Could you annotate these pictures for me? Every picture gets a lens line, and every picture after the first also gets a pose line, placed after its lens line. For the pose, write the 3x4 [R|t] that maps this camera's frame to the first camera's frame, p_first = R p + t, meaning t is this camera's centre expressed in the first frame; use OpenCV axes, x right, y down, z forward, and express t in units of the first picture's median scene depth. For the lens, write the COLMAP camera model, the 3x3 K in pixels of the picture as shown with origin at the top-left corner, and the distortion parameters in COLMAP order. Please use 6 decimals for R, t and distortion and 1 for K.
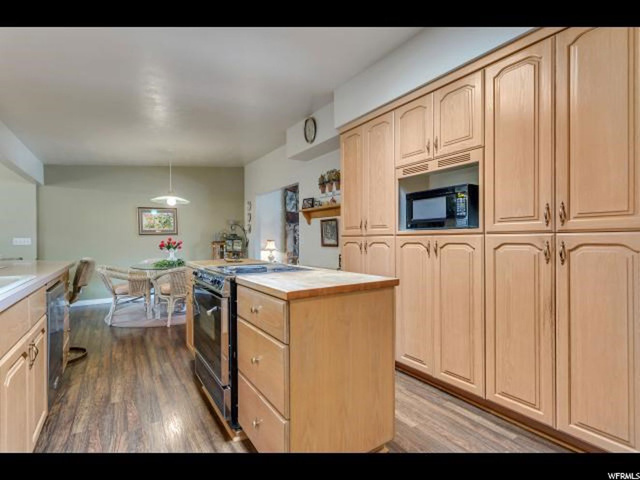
lens RADIAL K [[302.7, 0, 314.0], [0, 302.7, 240.7], [0, 0, 1]] dist [-0.000638, 0.004150]
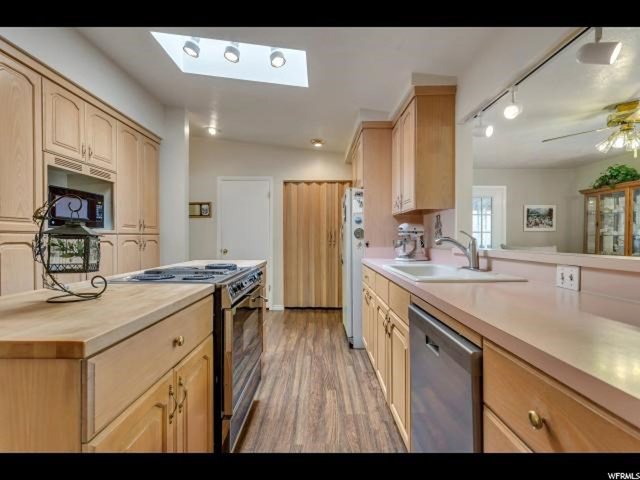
lens RADIAL K [[302.7, 0, 320.3], [0, 302.7, 238.3], [0, 0, 1]] dist [-0.000638, 0.004150]
pose [[-0.837148, -0.004690, 0.546956, -0.811185], [-0.001832, 0.999982, 0.005771, -0.010667], [-0.546973, 0.003829, -0.837141, 1.306199]]
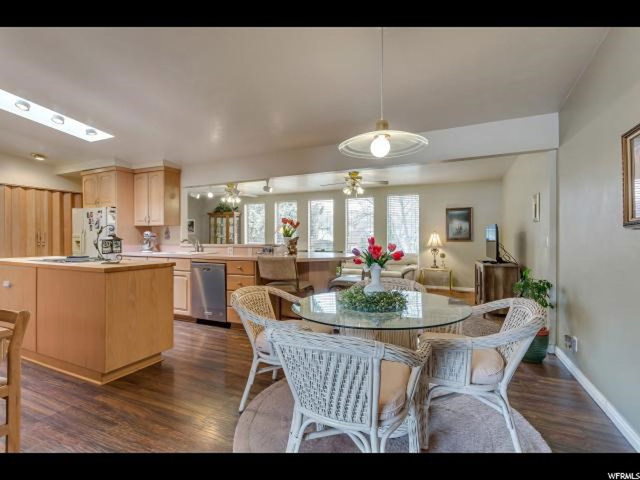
lens RADIAL K [[302.7, 0, 318.0], [0, 302.7, 240.9], [0, 0, 1]] dist [-0.000638, 0.004150]
pose [[-0.850802, 0.002755, -0.525480, -0.367521], [-0.004186, 0.999919, 0.012020, -0.024655], [0.525470, 0.012427, -0.850721, 2.507497]]
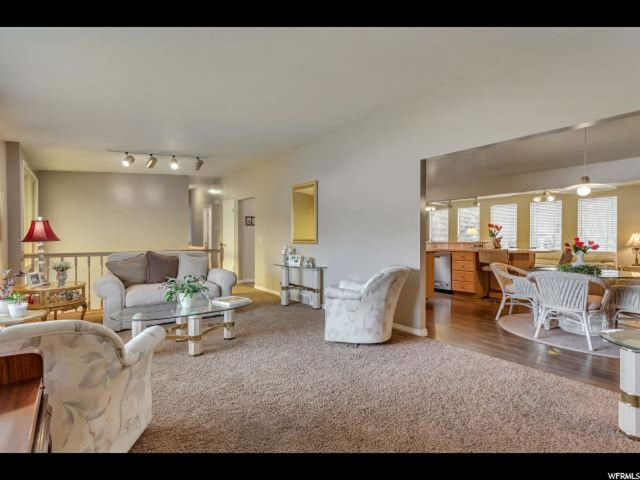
lens RADIAL K [[302.7, 0, 319.6], [0, 302.7, 238.0], [0, 0, 1]] dist [-0.000638, 0.004150]
pose [[-0.995960, -0.004303, -0.089694, 0.515274], [-0.005087, 0.999951, 0.008520, -0.027787], [0.089653, 0.008942, -0.995933, 3.301118]]
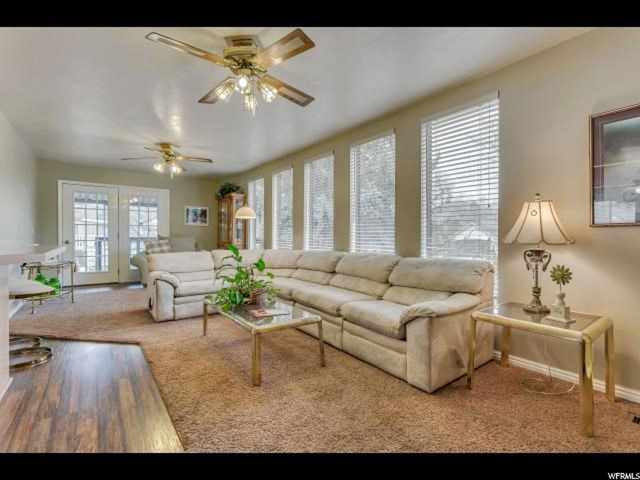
lens RADIAL K [[302.7, 0, 319.6], [0, 302.7, 235.2], [0, 0, 1]] dist [-0.000638, 0.004150]
pose [[-0.998373, -0.003528, -0.056915, -1.964172], [-0.003578, 0.999993, 0.000780, 0.030320], [0.056912, 0.000982, -0.998379, 1.590815]]
